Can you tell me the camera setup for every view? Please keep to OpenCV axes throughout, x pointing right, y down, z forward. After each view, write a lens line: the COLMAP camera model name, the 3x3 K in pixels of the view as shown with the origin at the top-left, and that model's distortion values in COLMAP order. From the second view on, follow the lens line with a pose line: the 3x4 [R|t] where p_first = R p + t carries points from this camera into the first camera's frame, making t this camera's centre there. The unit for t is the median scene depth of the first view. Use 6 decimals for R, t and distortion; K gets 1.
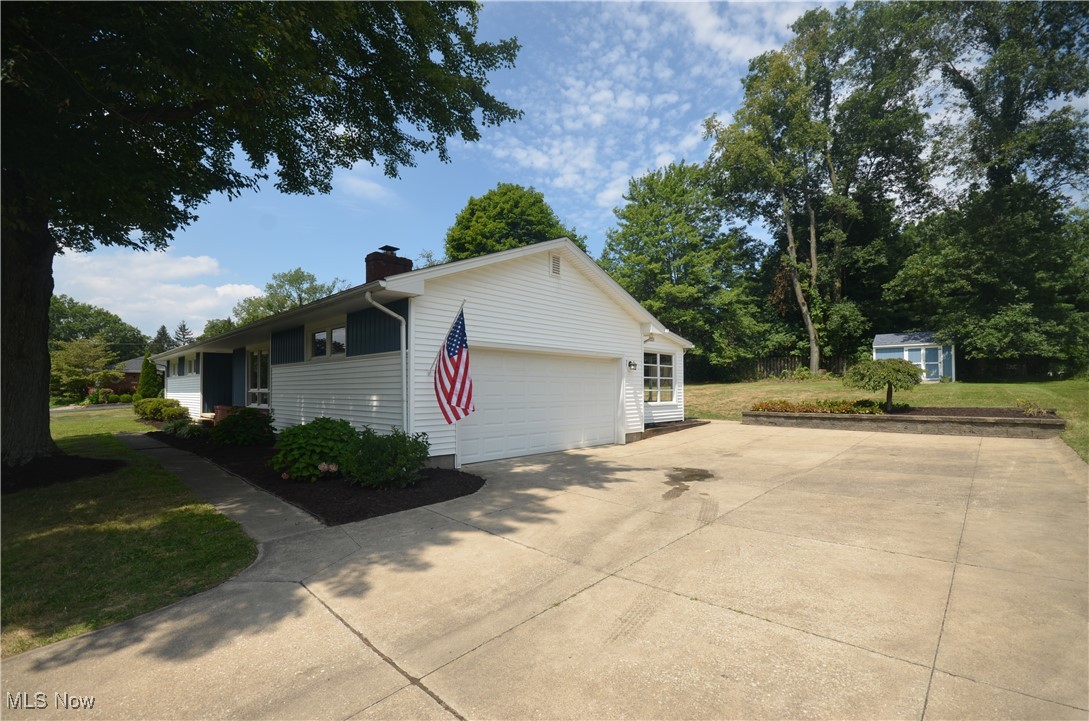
lens RADIAL K [[473.0, 0, 543.6], [0, 473.0, 365.5], [0, 0, 1]] dist [0.001035, -0.005697]
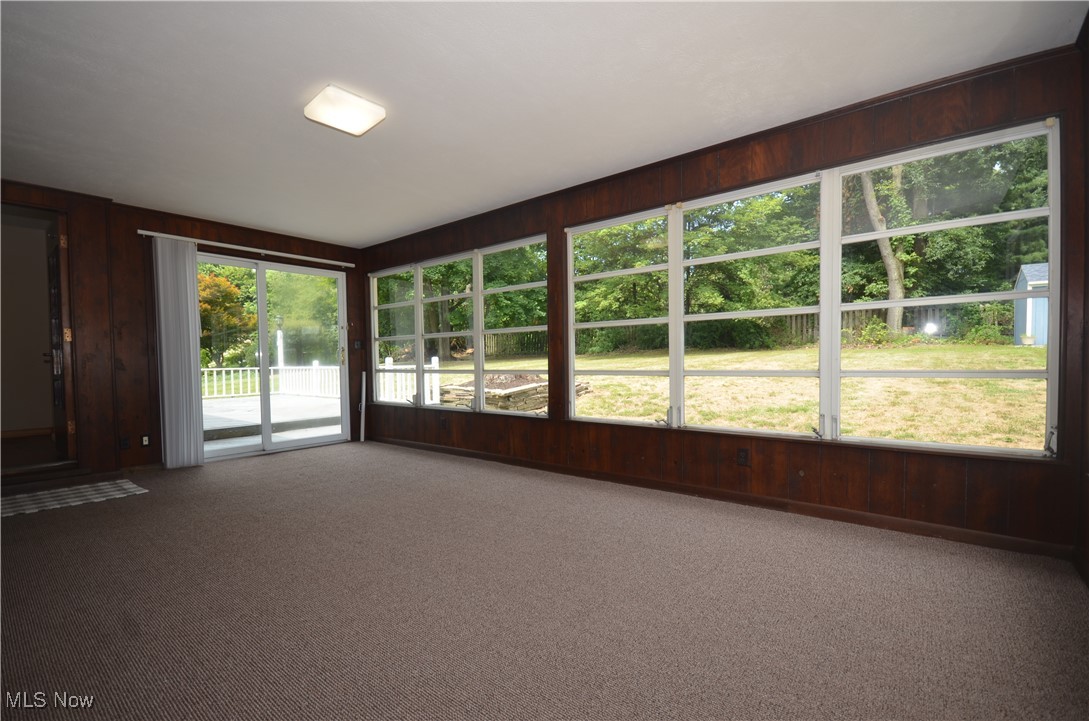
lens RADIAL K [[473.0, 0, 546.0], [0, 473.0, 363.9], [0, 0, 1]] dist [0.001035, -0.005697]
pose [[0.996307, -0.011322, 0.085114, 0.059916], [0.006922, 0.998633, 0.051818, 0.021815], [-0.085585, -0.051038, 0.995023, 0.431797]]
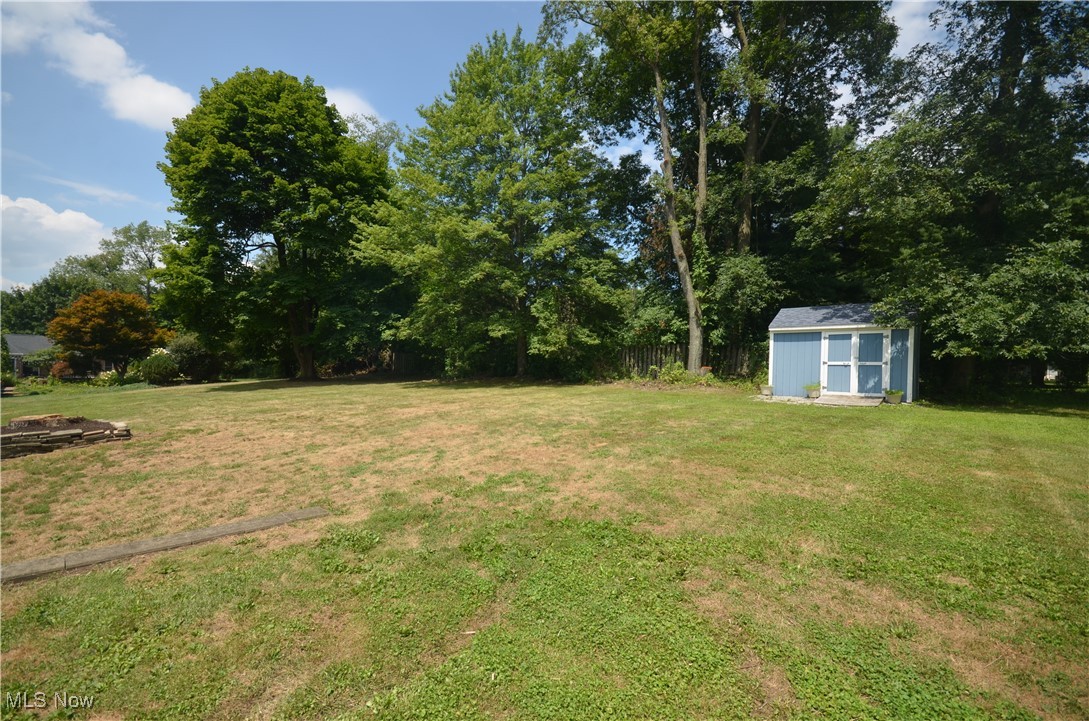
lens RADIAL K [[473.0, 0, 547.9], [0, 473.0, 364.9], [0, 0, 1]] dist [0.001035, -0.005697]
pose [[0.999651, 0.020346, 0.016832, 0.392729], [-0.020959, 0.999092, 0.037099, -0.012722], [-0.016062, -0.037439, 0.999170, 0.417827]]
